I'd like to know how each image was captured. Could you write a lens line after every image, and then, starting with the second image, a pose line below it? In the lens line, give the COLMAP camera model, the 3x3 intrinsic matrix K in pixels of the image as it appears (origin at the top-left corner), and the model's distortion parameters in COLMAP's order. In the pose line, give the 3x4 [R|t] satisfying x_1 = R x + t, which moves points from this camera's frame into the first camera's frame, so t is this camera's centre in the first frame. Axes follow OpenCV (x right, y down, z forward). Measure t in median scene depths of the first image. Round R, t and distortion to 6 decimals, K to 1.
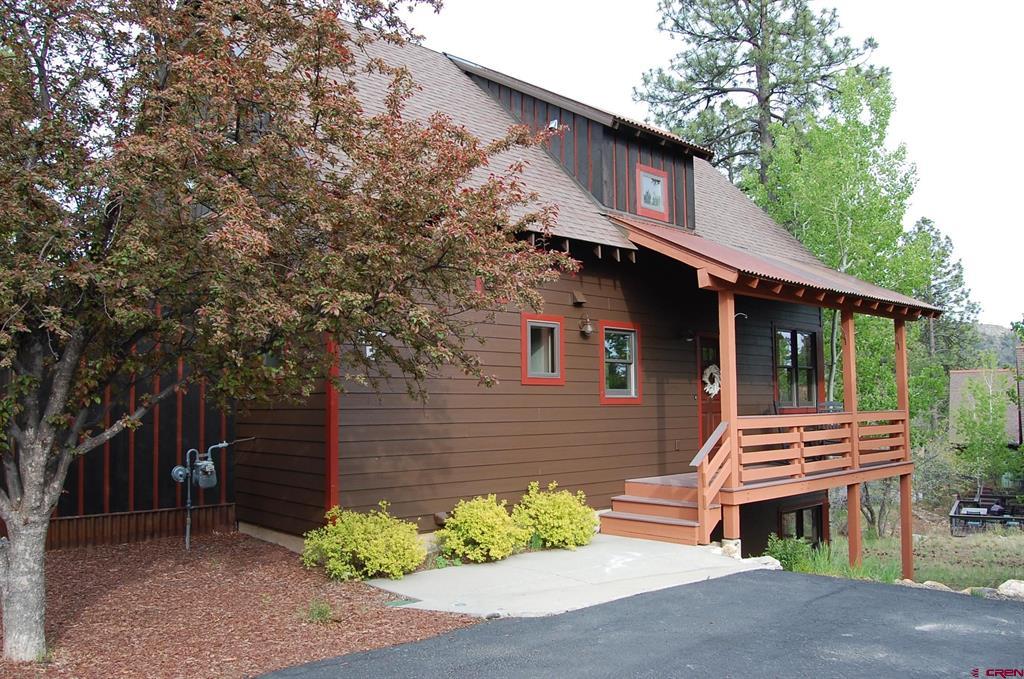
lens RADIAL K [[798.9, 0, 515.5], [0, 798.9, 341.4], [0, 0, 1]] dist [-0.108486, 0.046620]
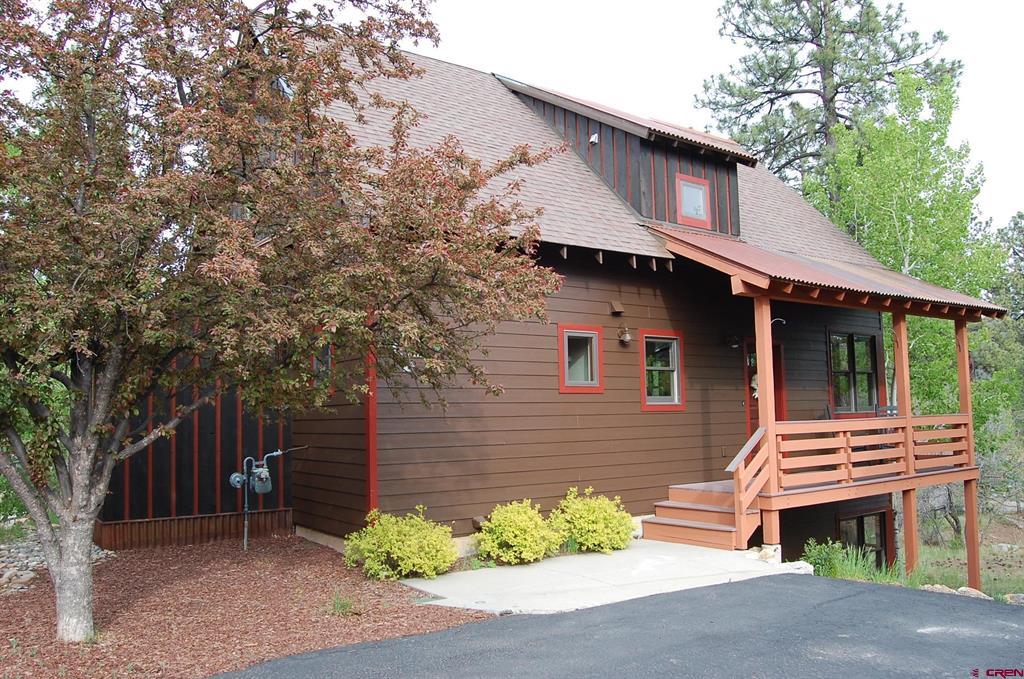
lens RADIAL K [[798.9, 0, 515.5], [0, 798.9, 341.4], [0, 0, 1]] dist [-0.108486, 0.046620]
pose [[0.993410, -0.020908, -0.112690, 0.068689], [0.019496, 0.999717, -0.013613, 0.000247], [0.112942, 0.011326, 0.993537, -0.031320]]
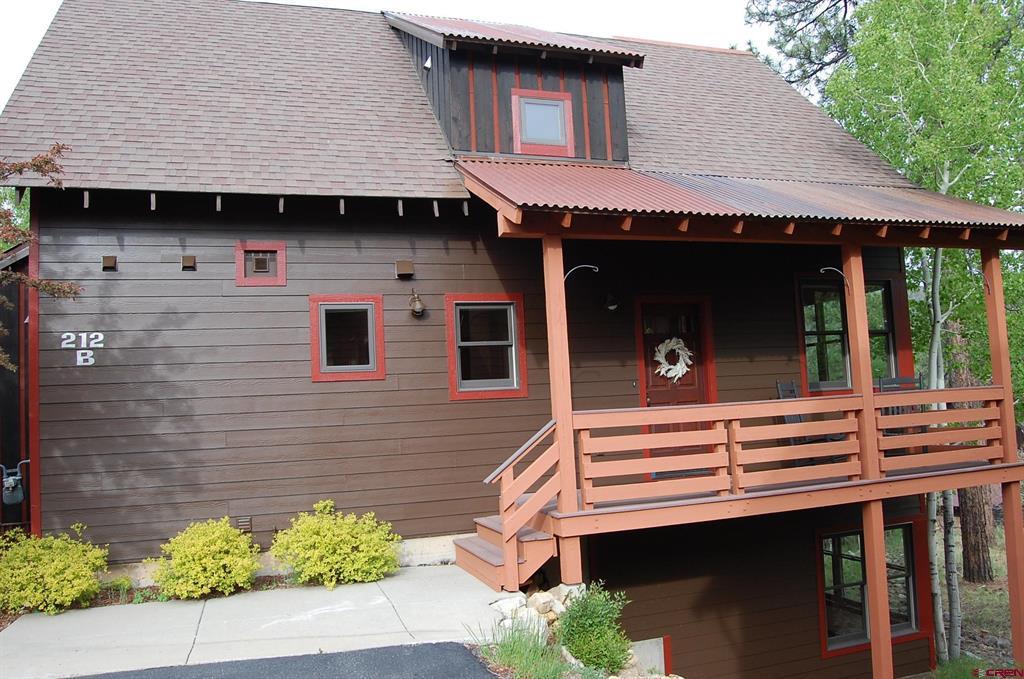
lens RADIAL K [[798.9, 0, 515.5], [0, 798.9, 341.4], [0, 0, 1]] dist [-0.108486, 0.046620]
pose [[0.915566, -0.072832, -0.395518, 0.524378], [0.076847, 0.997027, -0.005708, 0.032820], [0.394757, -0.025168, 0.918441, 0.330538]]
